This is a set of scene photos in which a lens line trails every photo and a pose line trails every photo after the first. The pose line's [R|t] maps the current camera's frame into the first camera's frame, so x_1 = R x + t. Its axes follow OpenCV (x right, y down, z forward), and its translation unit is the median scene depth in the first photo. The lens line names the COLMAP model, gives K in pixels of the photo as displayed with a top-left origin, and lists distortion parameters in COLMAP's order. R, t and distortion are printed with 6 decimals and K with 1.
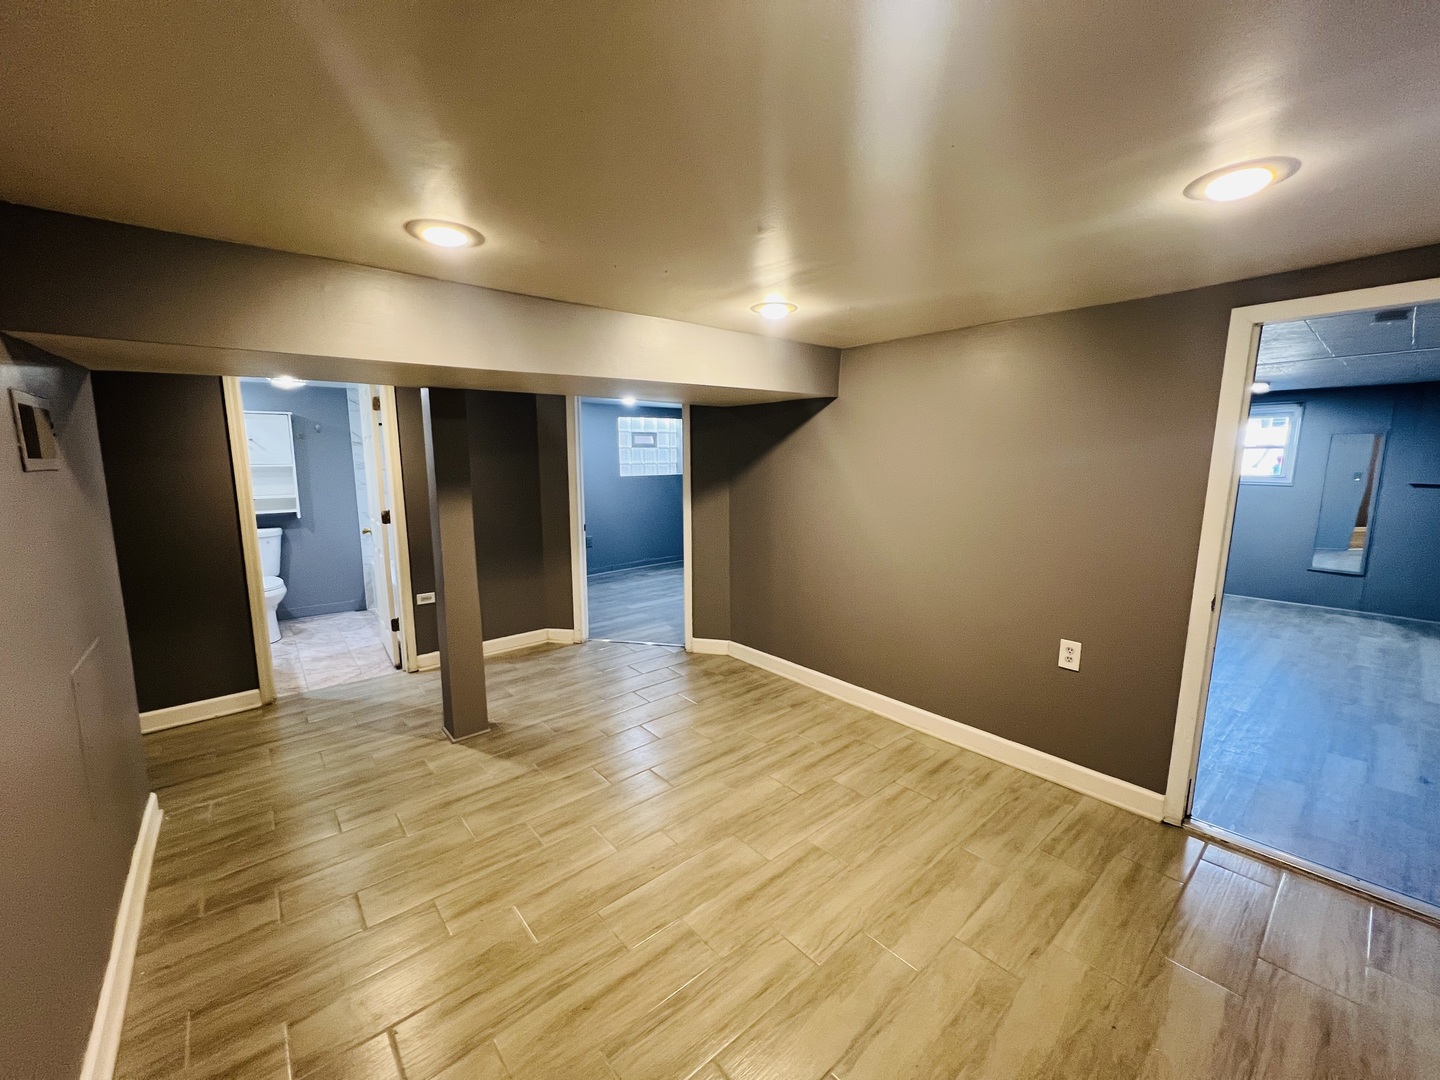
lens RADIAL K [[576.7, 0, 715.8], [0, 576.7, 541.3], [0, 0, 1]] dist [-0.001594, 0.000805]
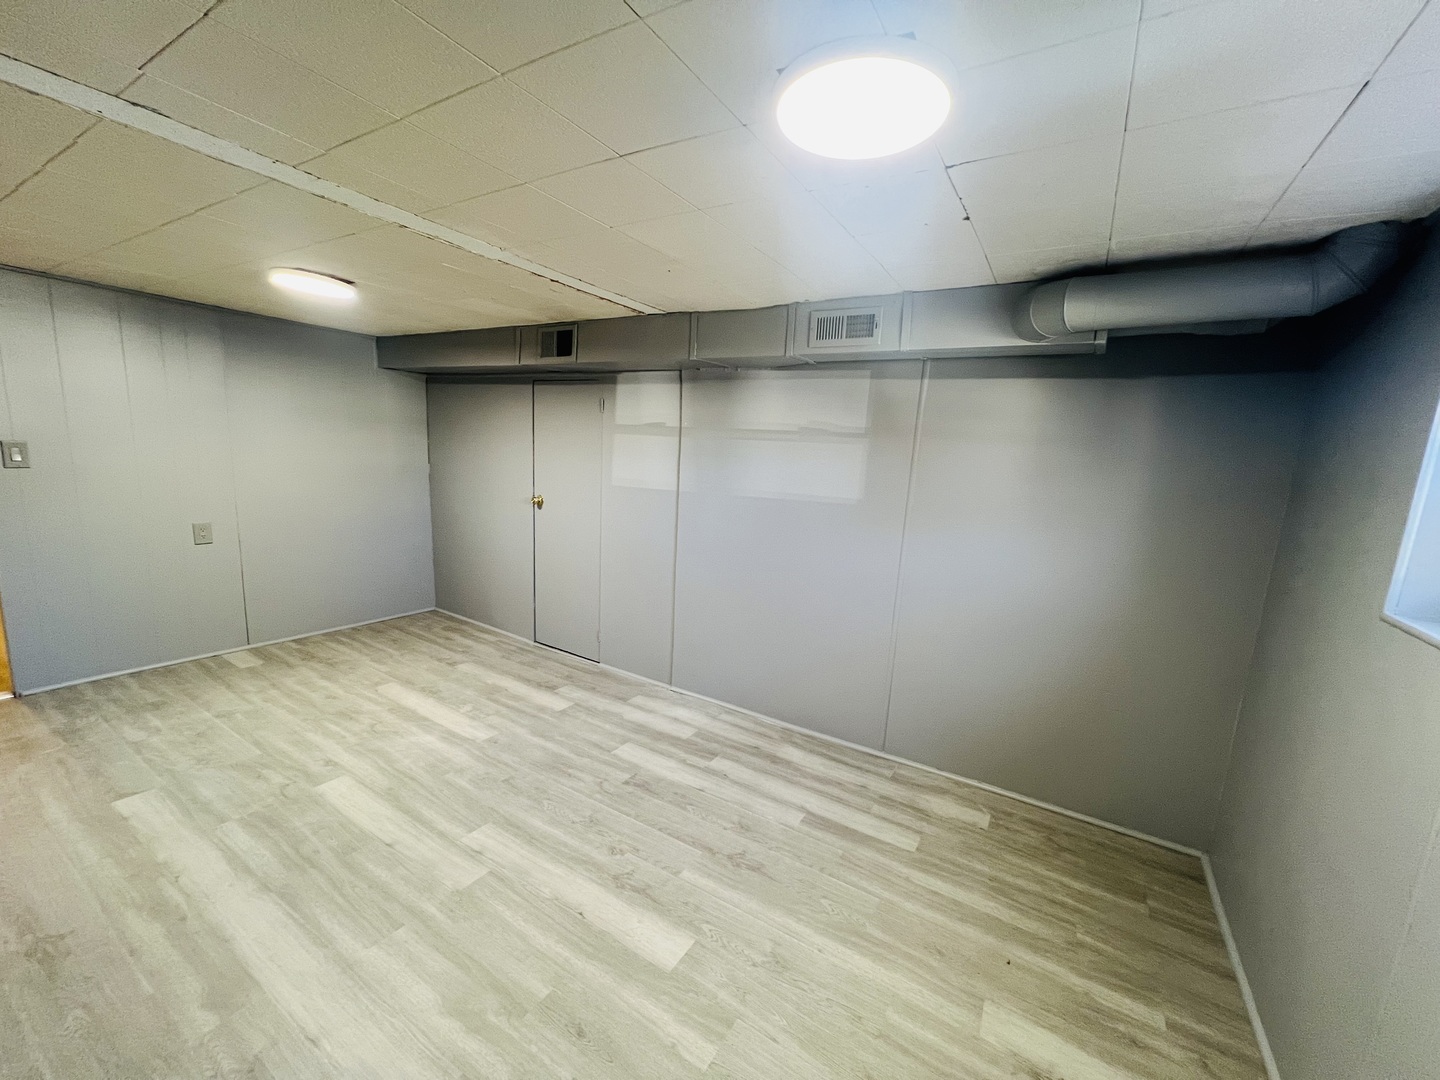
lens RADIAL K [[576.7, 0, 719.6], [0, 576.7, 542.8], [0, 0, 1]] dist [-0.001594, 0.000805]
pose [[0.308502, 0.177411, -0.934533, 1.085407], [-0.202563, 0.972172, 0.117688, -0.131831], [0.929406, 0.152995, 0.335854, 0.883782]]
